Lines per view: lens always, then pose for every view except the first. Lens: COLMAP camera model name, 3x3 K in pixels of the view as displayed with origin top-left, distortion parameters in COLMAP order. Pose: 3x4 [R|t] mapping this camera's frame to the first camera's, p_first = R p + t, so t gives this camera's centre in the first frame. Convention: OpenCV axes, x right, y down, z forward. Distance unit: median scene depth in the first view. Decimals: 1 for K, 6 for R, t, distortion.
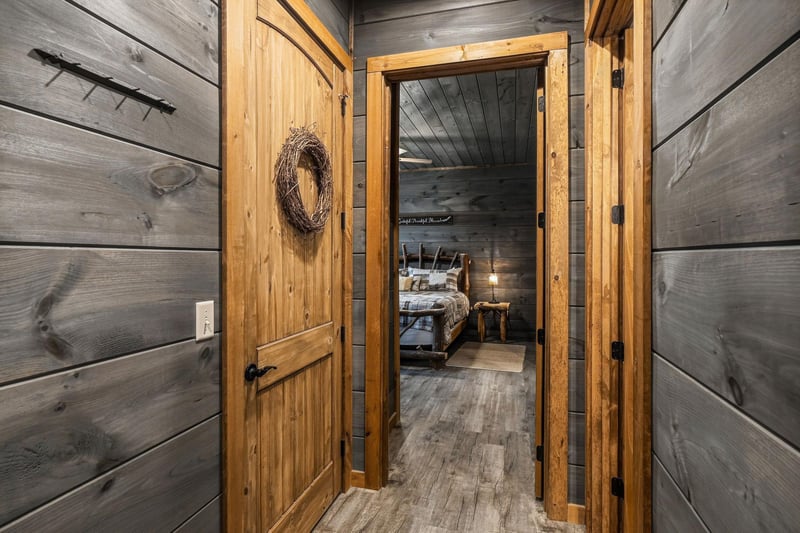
lens RADIAL K [[407.5, 0, 401.3], [0, 407.5, 258.6], [0, 0, 1]] dist [-0.001947, -0.000320]
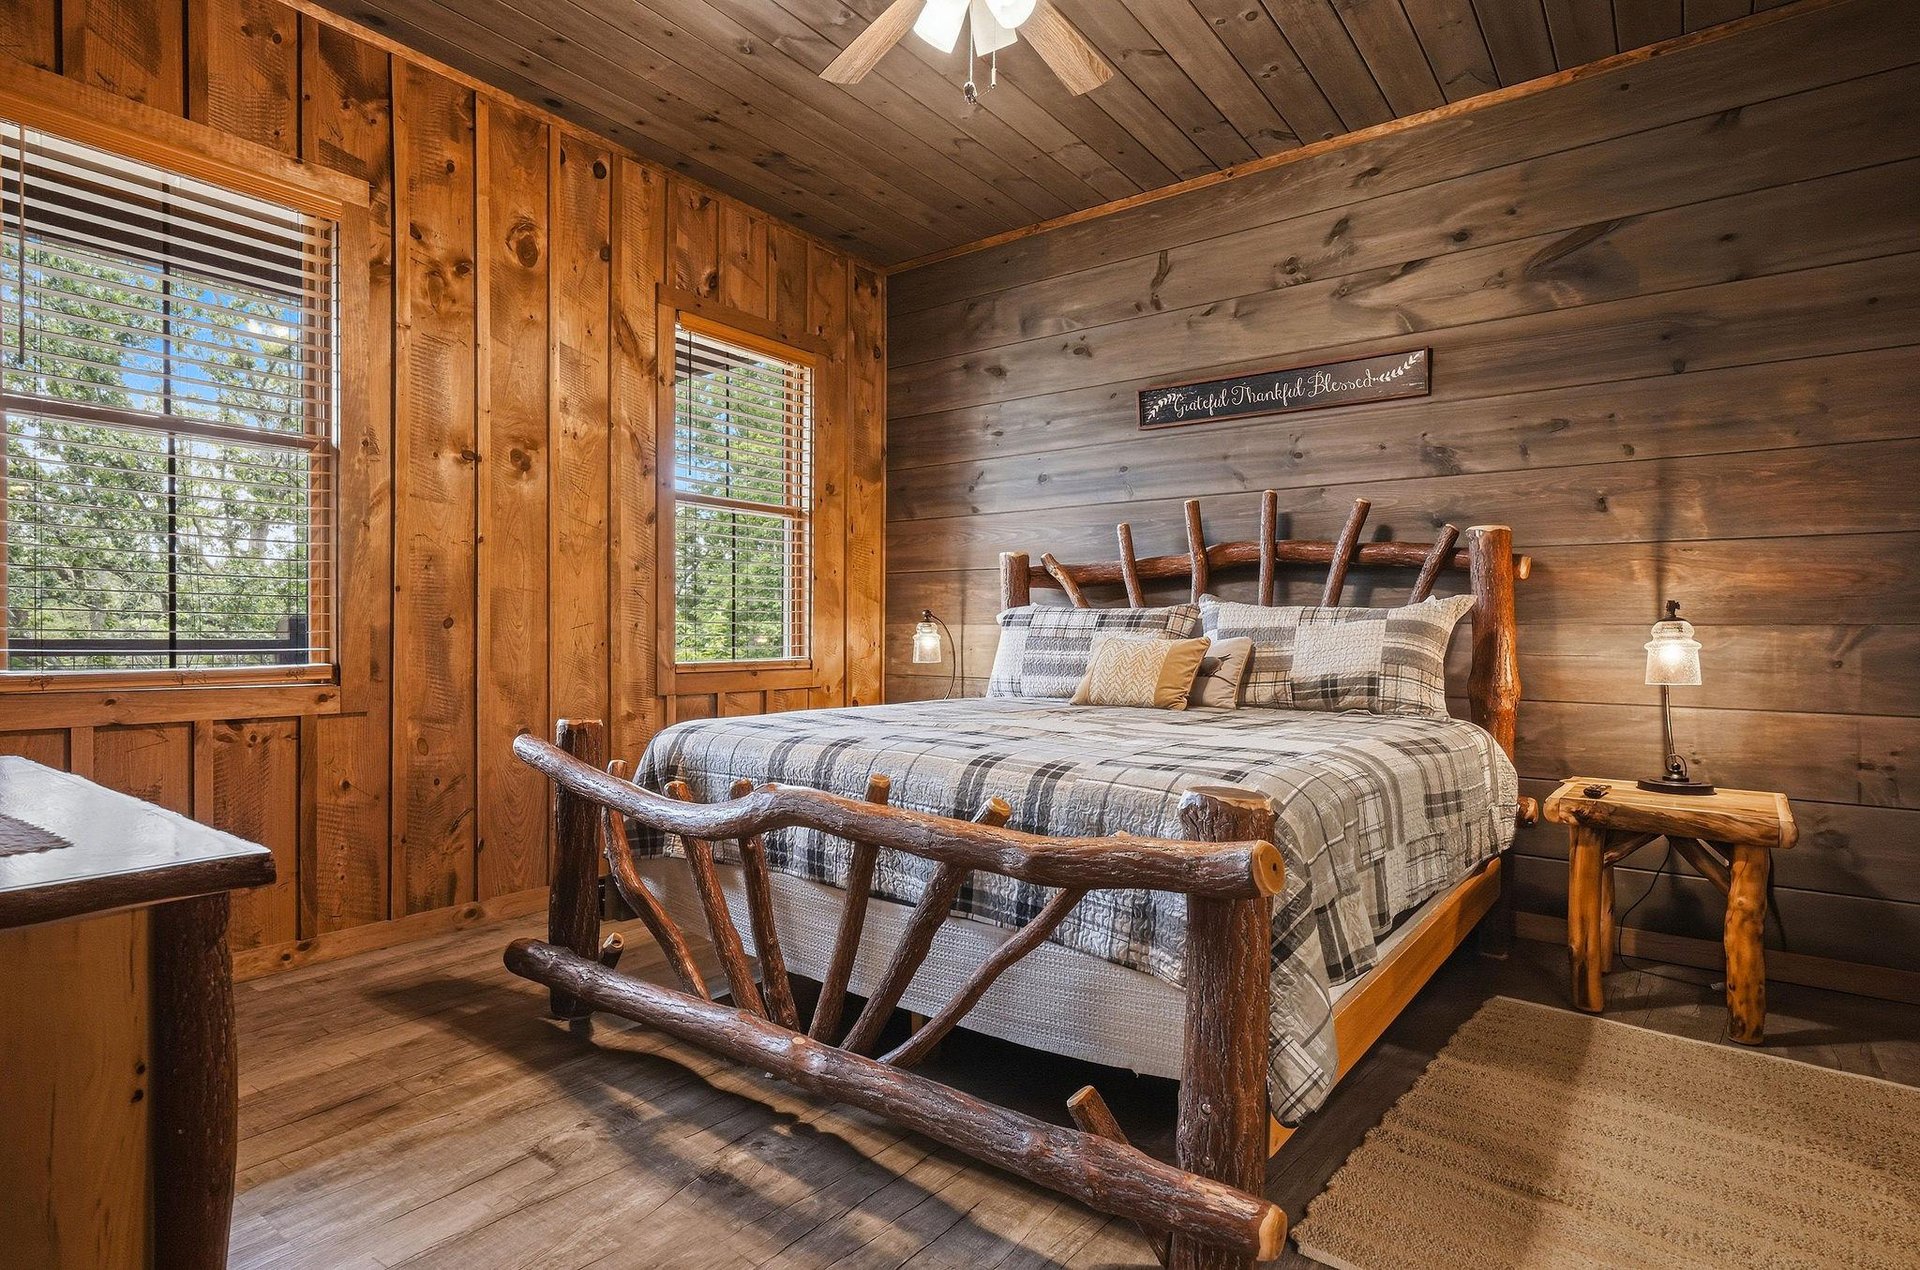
lens RADIAL K [[967.2, 0, 961.1], [0, 967.2, 639.2], [0, 0, 1]] dist [-0.000185, 0.000071]
pose [[0.930402, 0.007502, -0.366463, 0.116544], [-0.004776, 0.999954, 0.008345, 0.052289], [0.366509, -0.006014, 0.930395, 0.628318]]
